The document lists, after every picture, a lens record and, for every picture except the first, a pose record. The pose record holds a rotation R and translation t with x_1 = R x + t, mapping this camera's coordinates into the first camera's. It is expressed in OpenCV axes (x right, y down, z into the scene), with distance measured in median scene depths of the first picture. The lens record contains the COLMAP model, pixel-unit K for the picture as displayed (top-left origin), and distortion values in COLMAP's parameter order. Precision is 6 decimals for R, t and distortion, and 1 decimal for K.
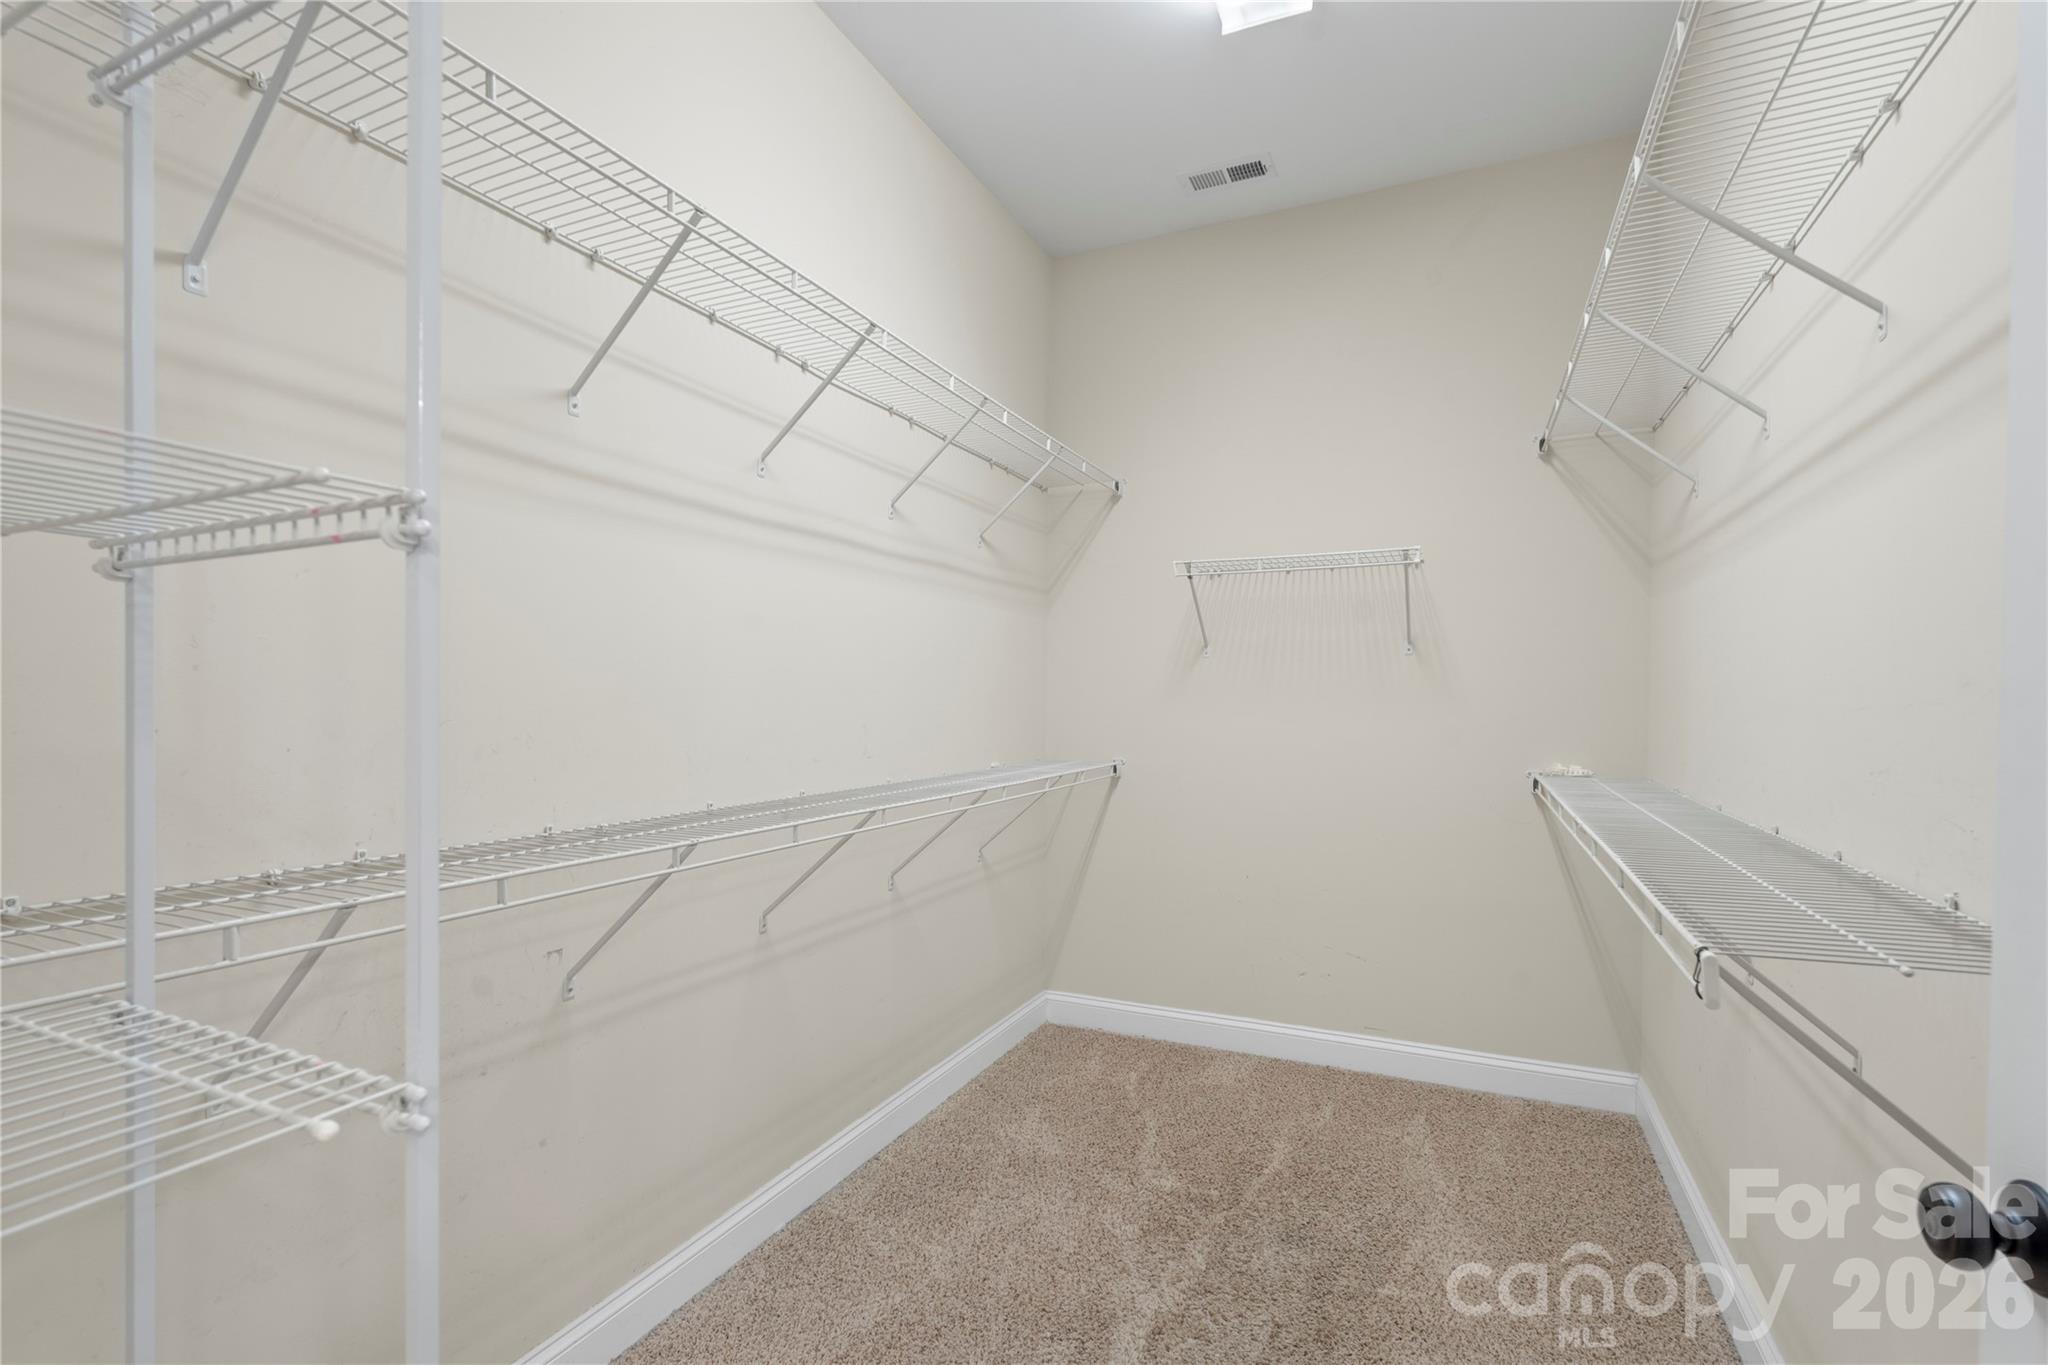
lens RADIAL K [[931.4, 0, 1029.8], [0, 931.4, 710.6], [0, 0, 1]] dist [0.017832, -0.028063]
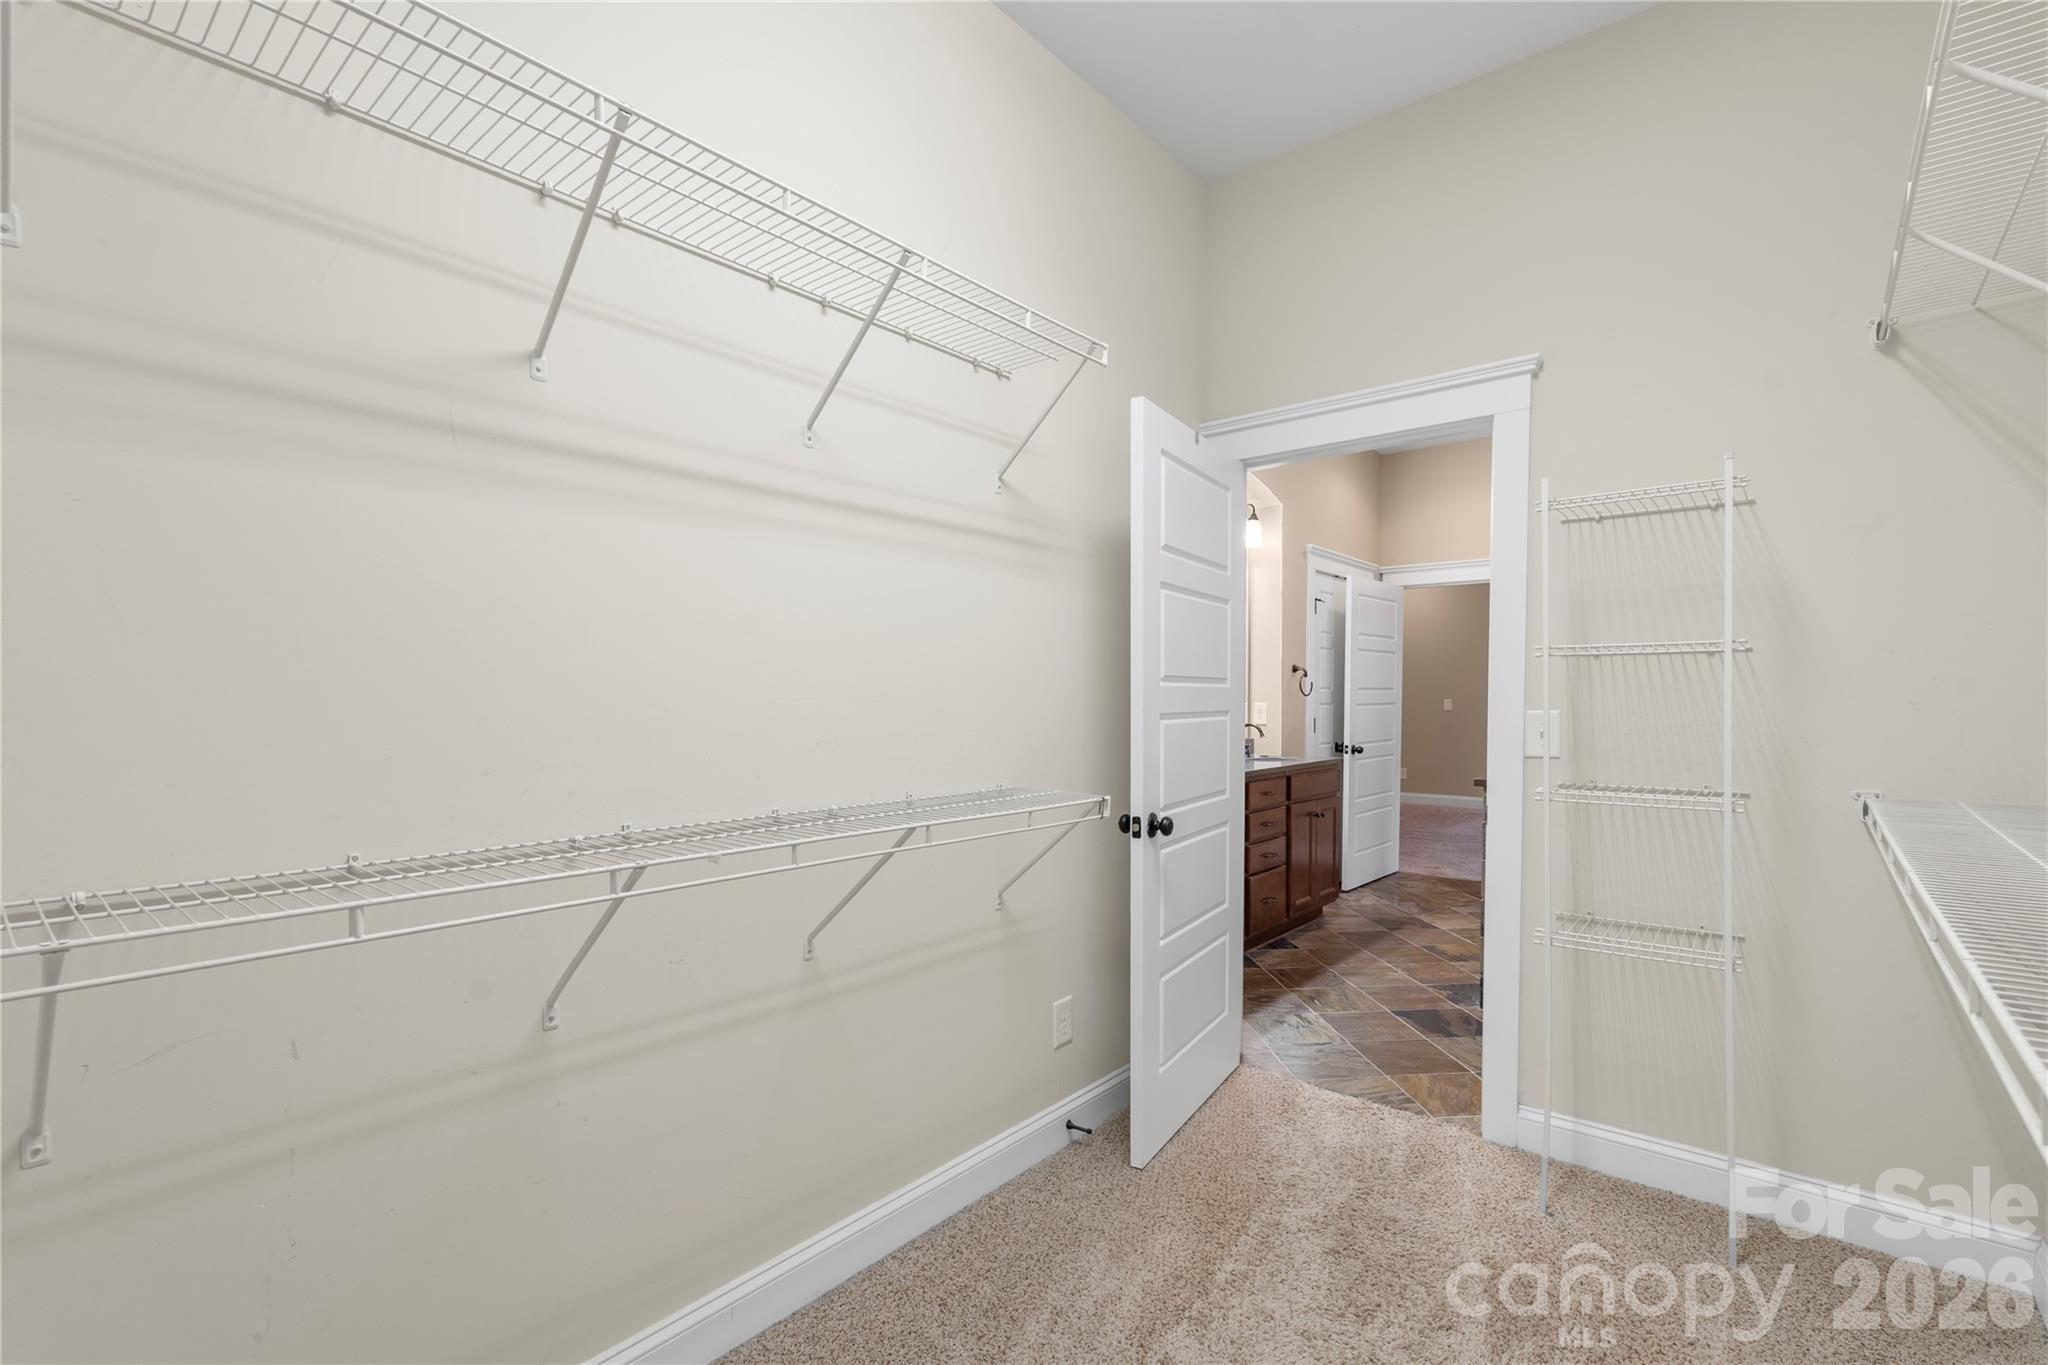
lens RADIAL K [[836.2, 0, 1024.0], [0, 836.2, 682.5], [0, 0, 1]] dist [-0.073410, 0.017634]
pose [[0.954441, -0.006869, -0.298322, 0.114024], [-0.001035, 0.999653, -0.026331, -0.002150], [0.298399, 0.025441, 0.954102, 0.250321]]
